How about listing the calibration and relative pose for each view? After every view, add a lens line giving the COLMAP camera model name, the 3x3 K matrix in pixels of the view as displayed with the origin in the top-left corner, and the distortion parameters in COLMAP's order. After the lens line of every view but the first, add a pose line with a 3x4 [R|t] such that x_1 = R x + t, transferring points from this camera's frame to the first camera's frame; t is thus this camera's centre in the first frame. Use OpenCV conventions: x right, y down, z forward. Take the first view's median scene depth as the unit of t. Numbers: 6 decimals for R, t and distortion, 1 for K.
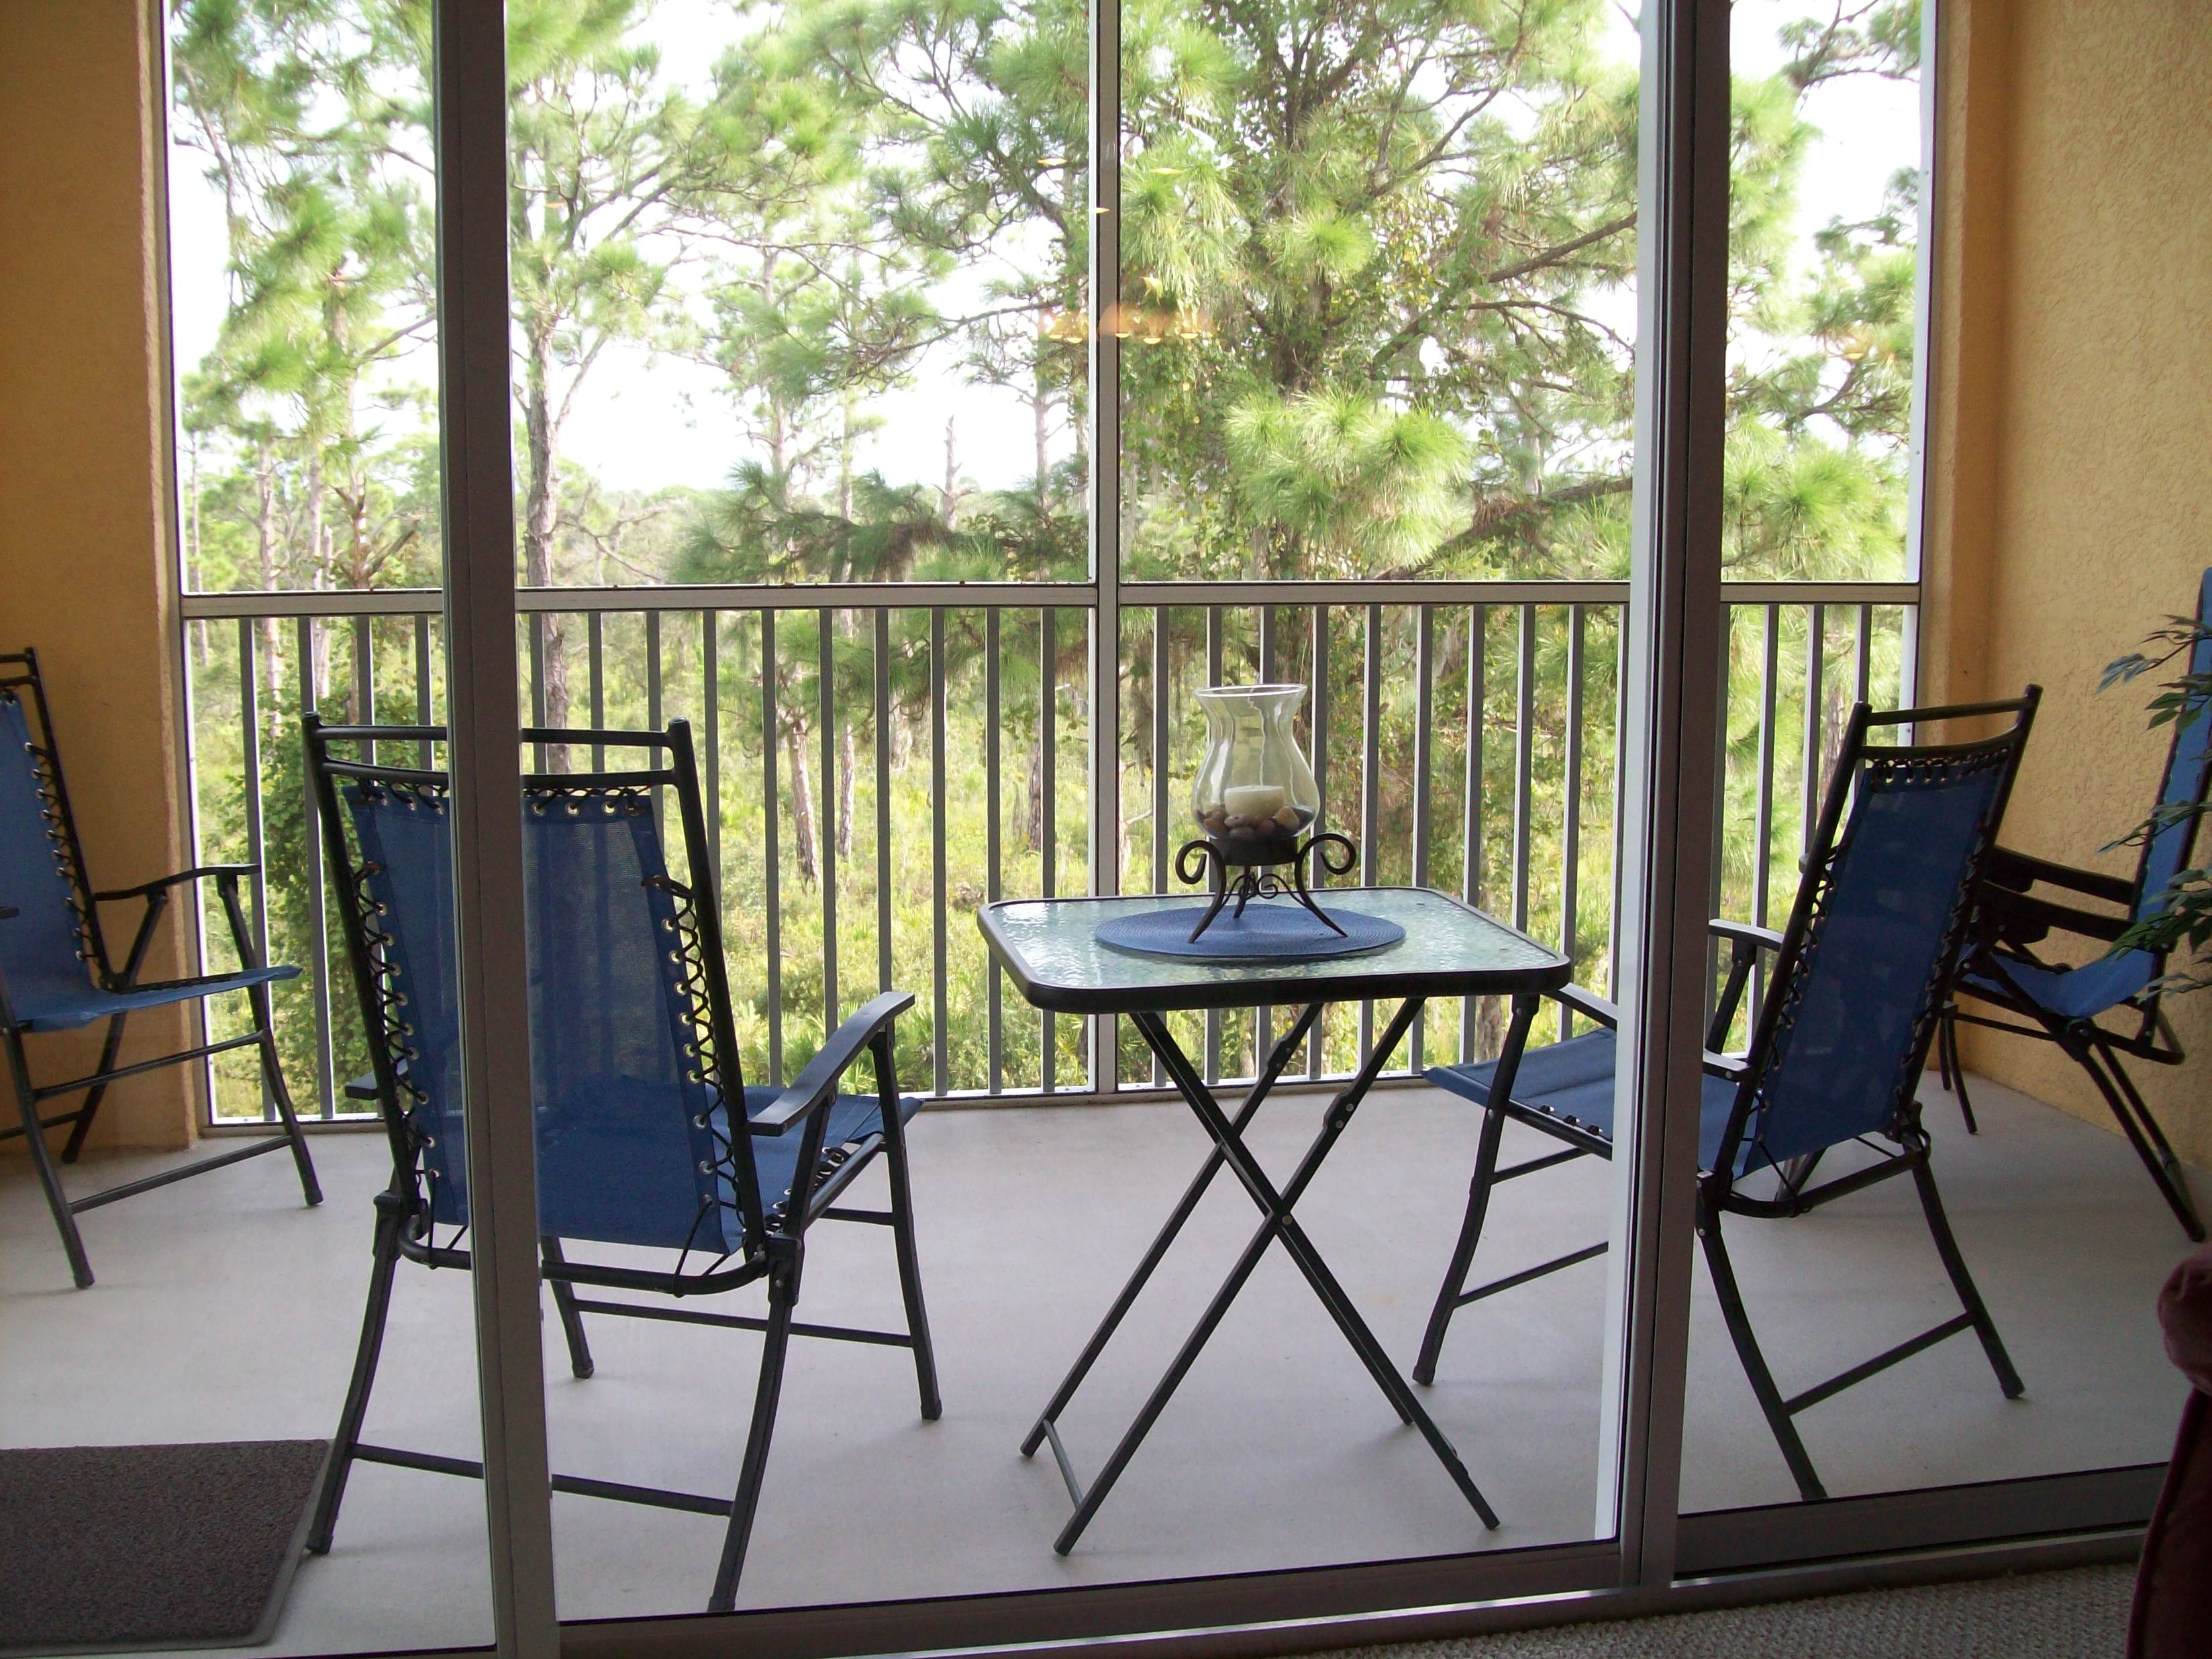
lens RADIAL K [[2365.4, 0, 1111.8], [0, 2365.4, 837.4], [0, 0, 1]] dist [-0.175078, 0.123671]
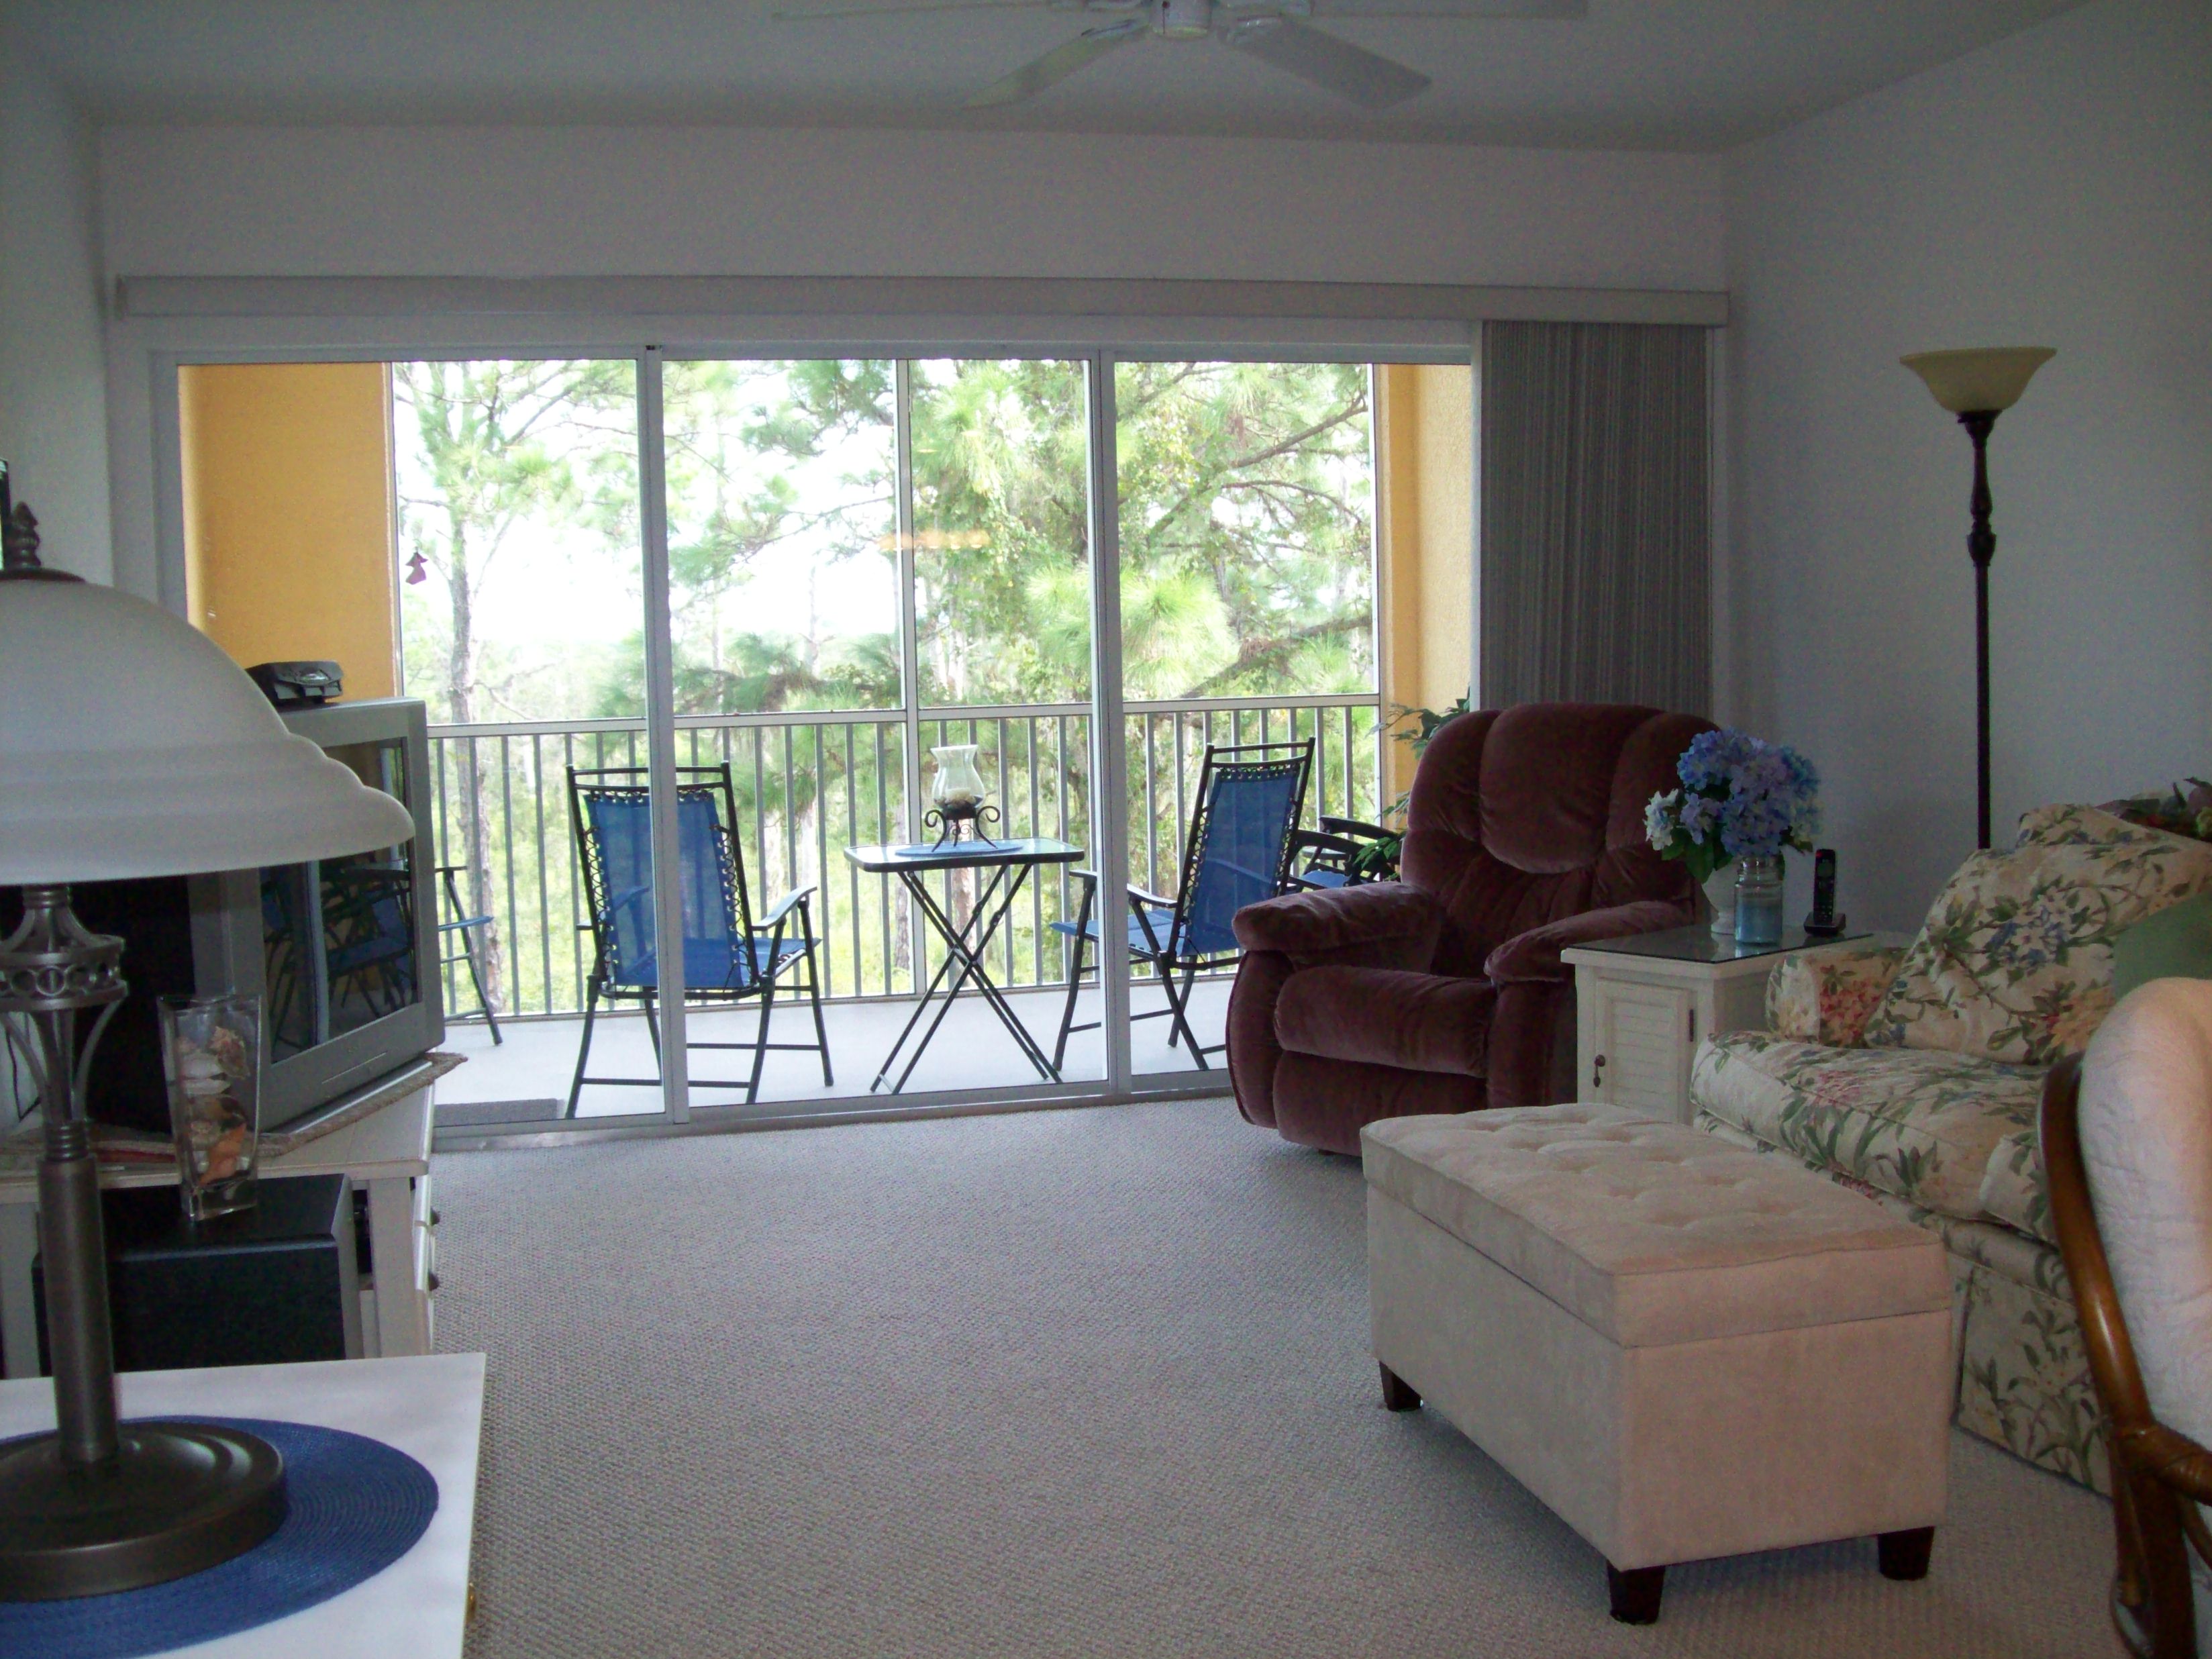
lens RADIAL K [[2365.4, 0, 1111.8], [0, 2365.4, 837.4], [0, 0, 1]] dist [-0.175078, 0.123671]
pose [[0.997728, -0.037185, 0.056183, 0.015546], [0.040384, 0.997561, -0.056925, 0.033348], [-0.053929, 0.059064, 0.996796, -0.267985]]
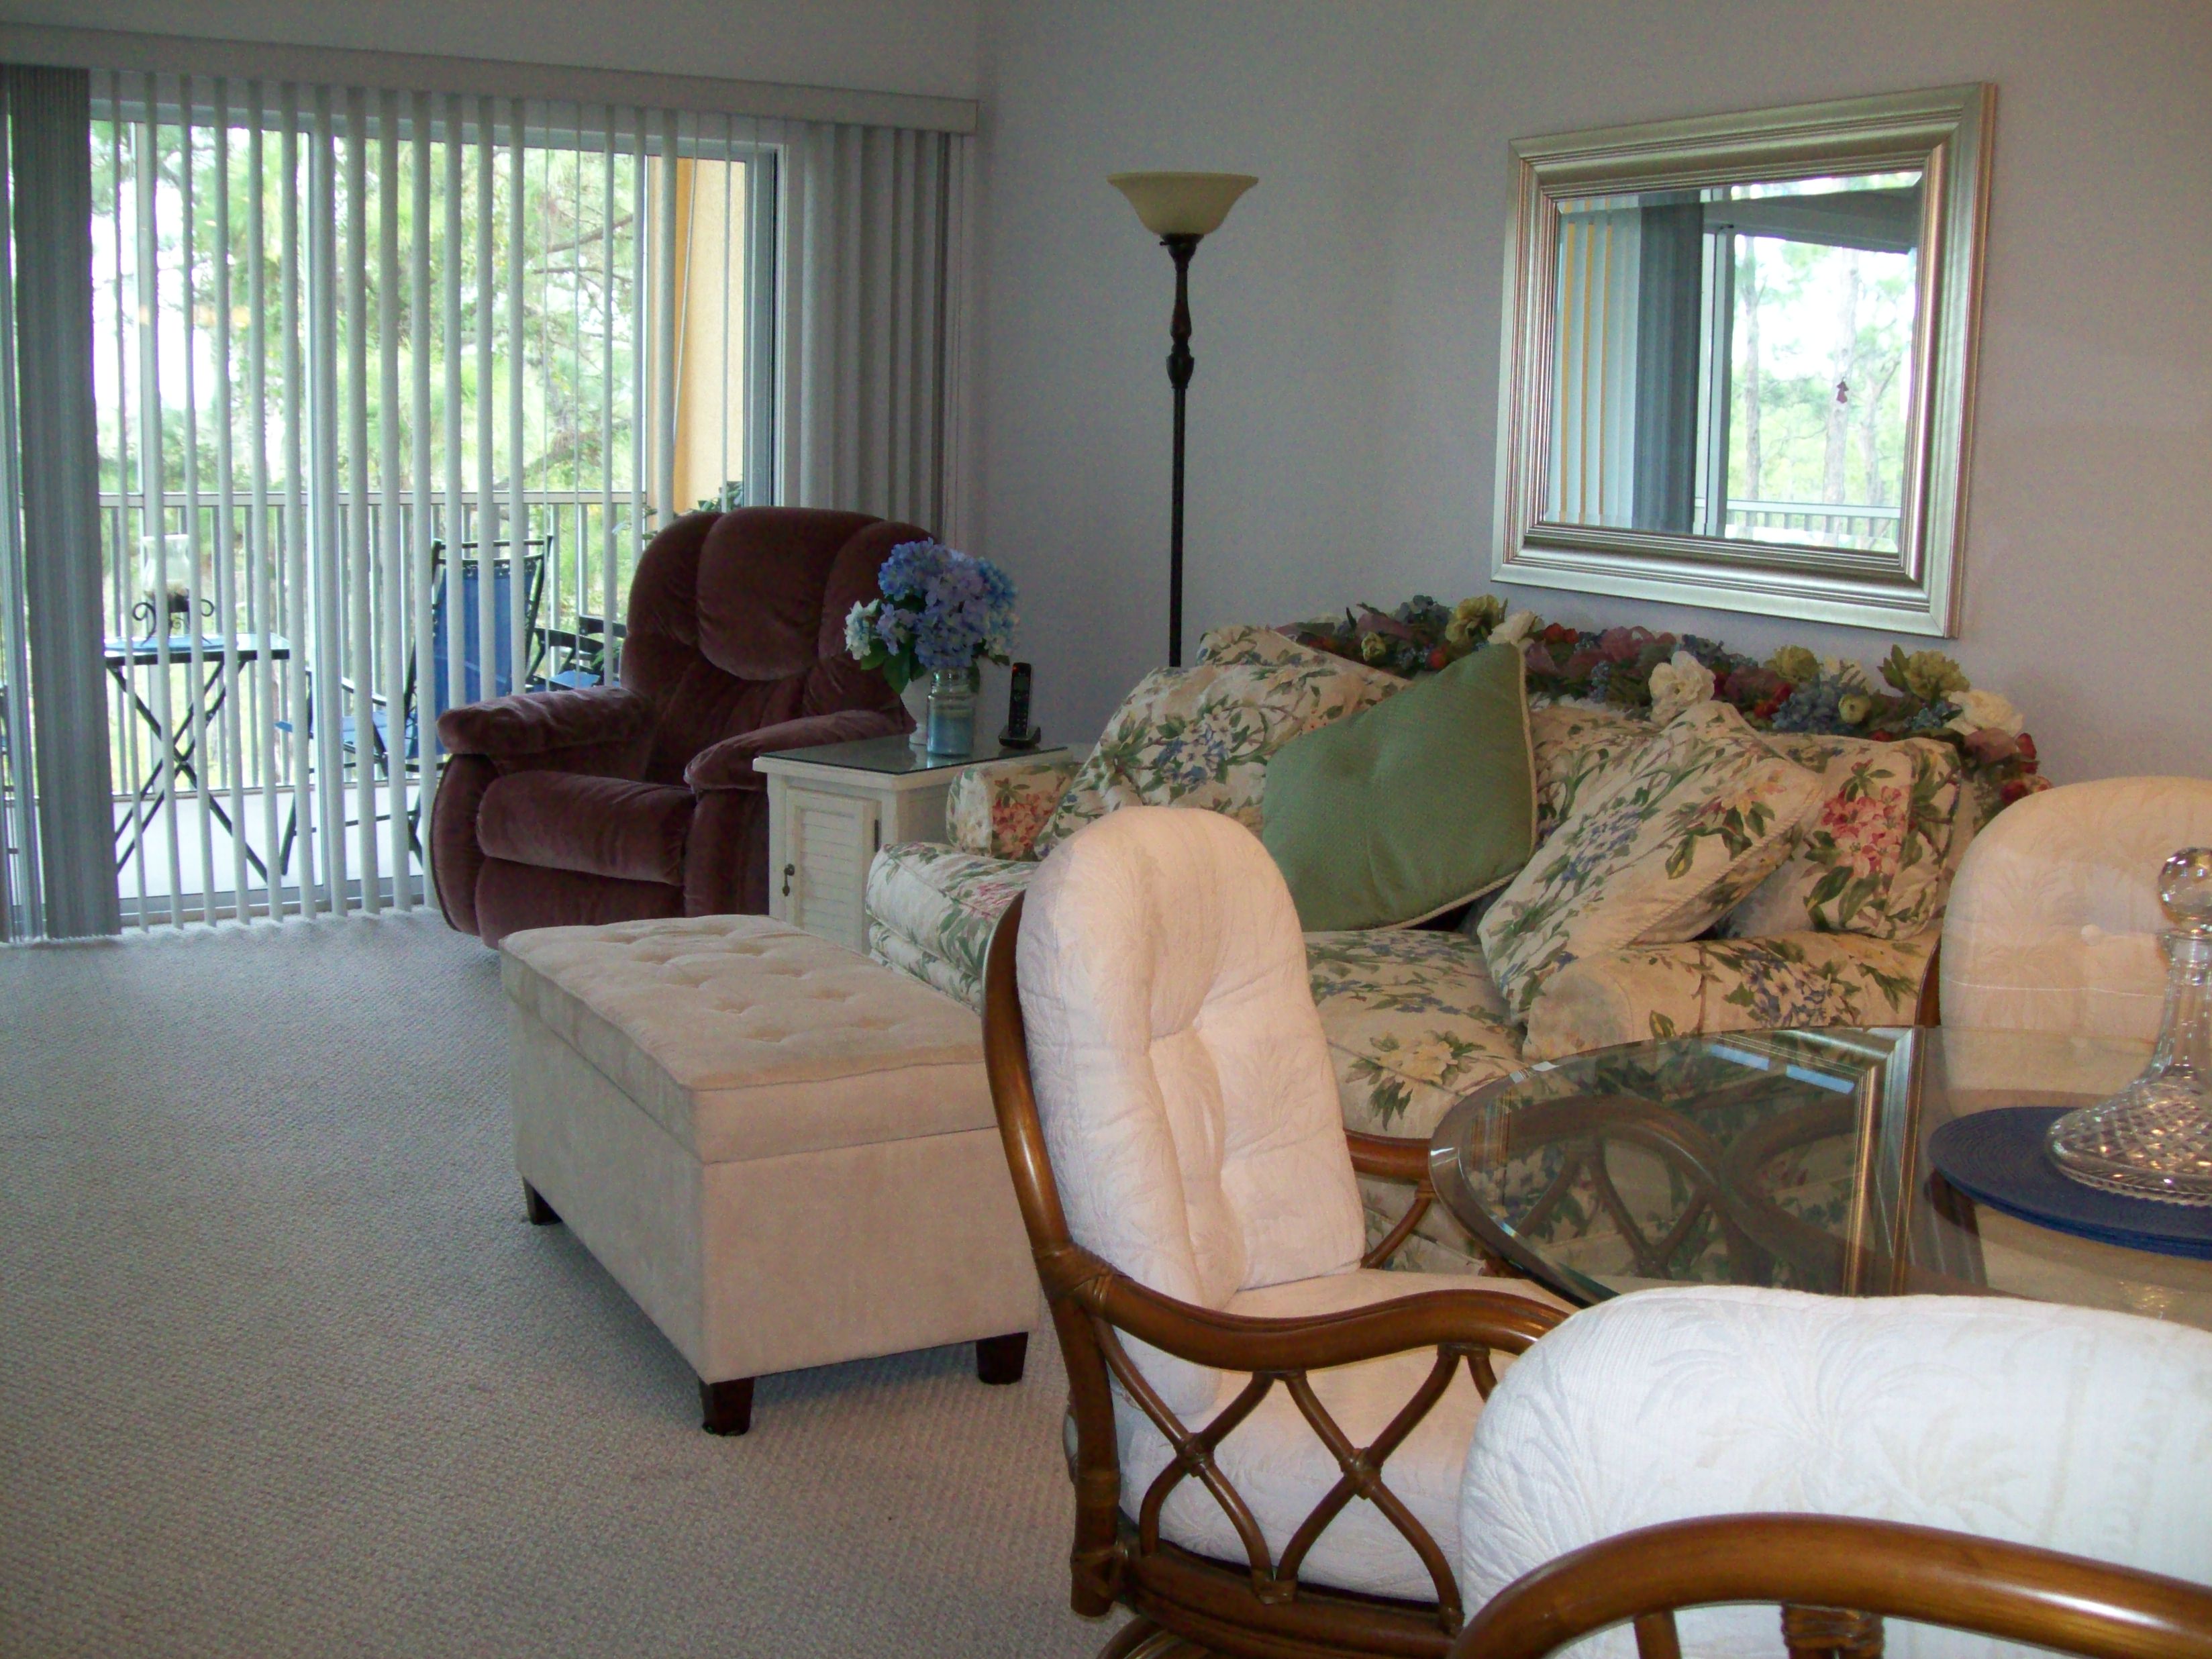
lens RADIAL K [[2365.4, 0, 1111.8], [0, 2365.4, 837.4], [0, 0, 1]] dist [-0.175078, 0.123671]
pose [[0.946886, -0.038538, 0.319253, 0.033356], [0.027971, 0.998901, 0.037618, 0.033016], [-0.320352, -0.026690, 0.946922, -0.269253]]
